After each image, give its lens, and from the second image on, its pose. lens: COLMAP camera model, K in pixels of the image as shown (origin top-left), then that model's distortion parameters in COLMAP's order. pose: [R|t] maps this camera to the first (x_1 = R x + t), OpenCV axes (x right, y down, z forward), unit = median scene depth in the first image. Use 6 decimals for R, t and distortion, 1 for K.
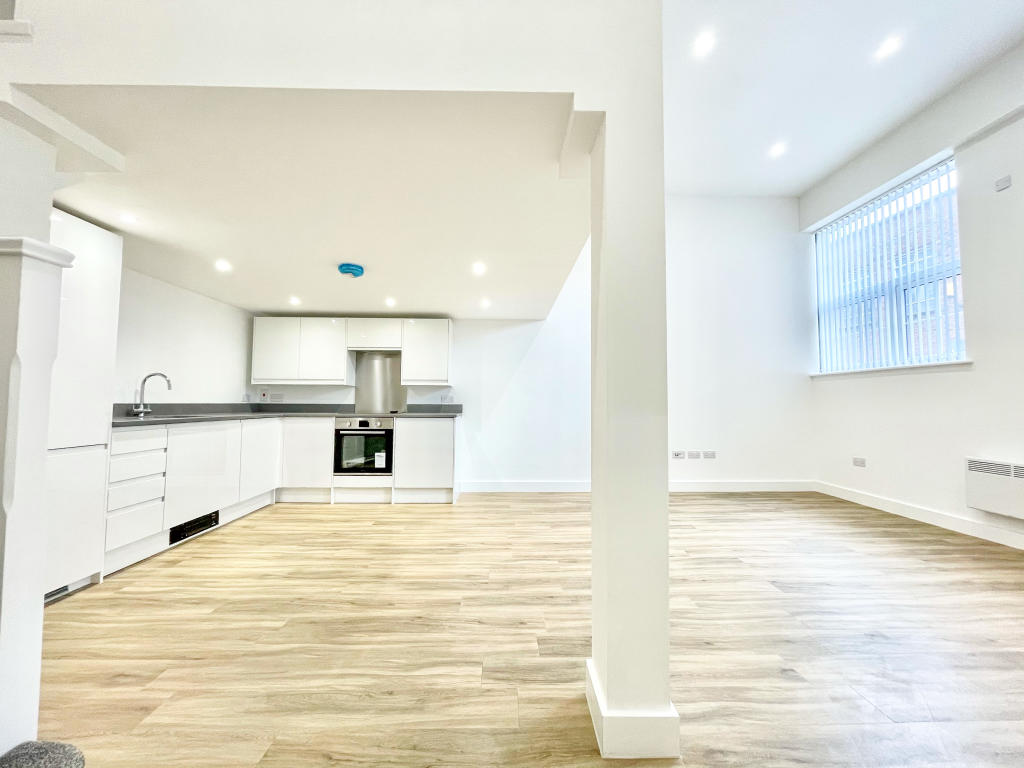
lens RADIAL K [[411.4, 0, 508.7], [0, 411.4, 380.1], [0, 0, 1]] dist [-0.004039, -0.000004]
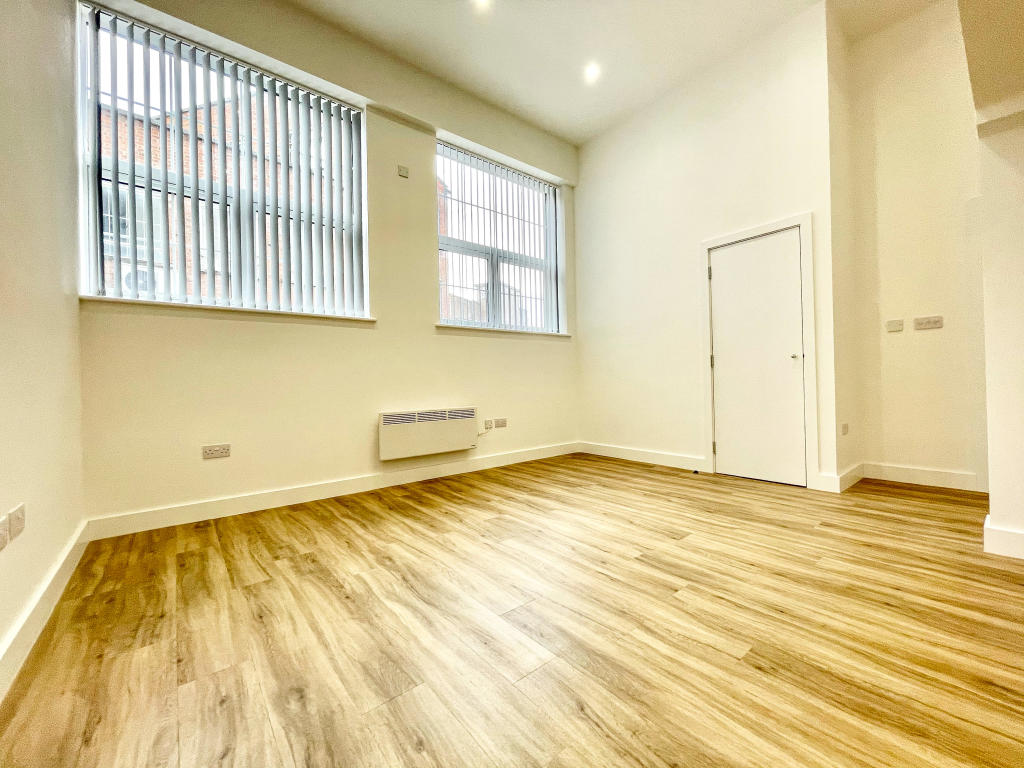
lens RADIAL K [[411.4, 0, 508.7], [0, 411.4, 380.1], [0, 0, 1]] dist [-0.004039, -0.000004]
pose [[-0.615274, 0.012289, 0.788218, 0.108145], [-0.023912, 0.999127, -0.034243, 0.135159], [-0.787951, -0.039917, -0.614443, 1.403005]]
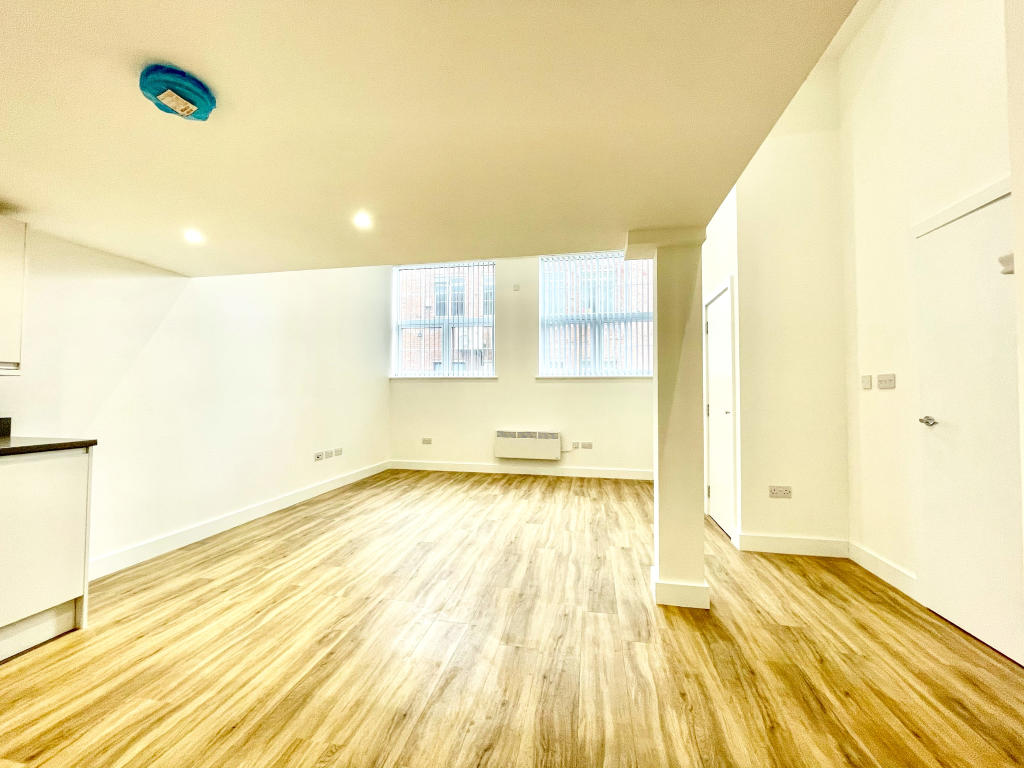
lens RADIAL K [[411.4, 0, 508.7], [0, 411.4, 380.1], [0, 0, 1]] dist [-0.004039, -0.000004]
pose [[0.211597, 0.028999, 0.976927, -0.664818], [-0.055618, 0.998297, -0.017586, -0.004691], [-0.975773, -0.050613, 0.212850, 0.576585]]
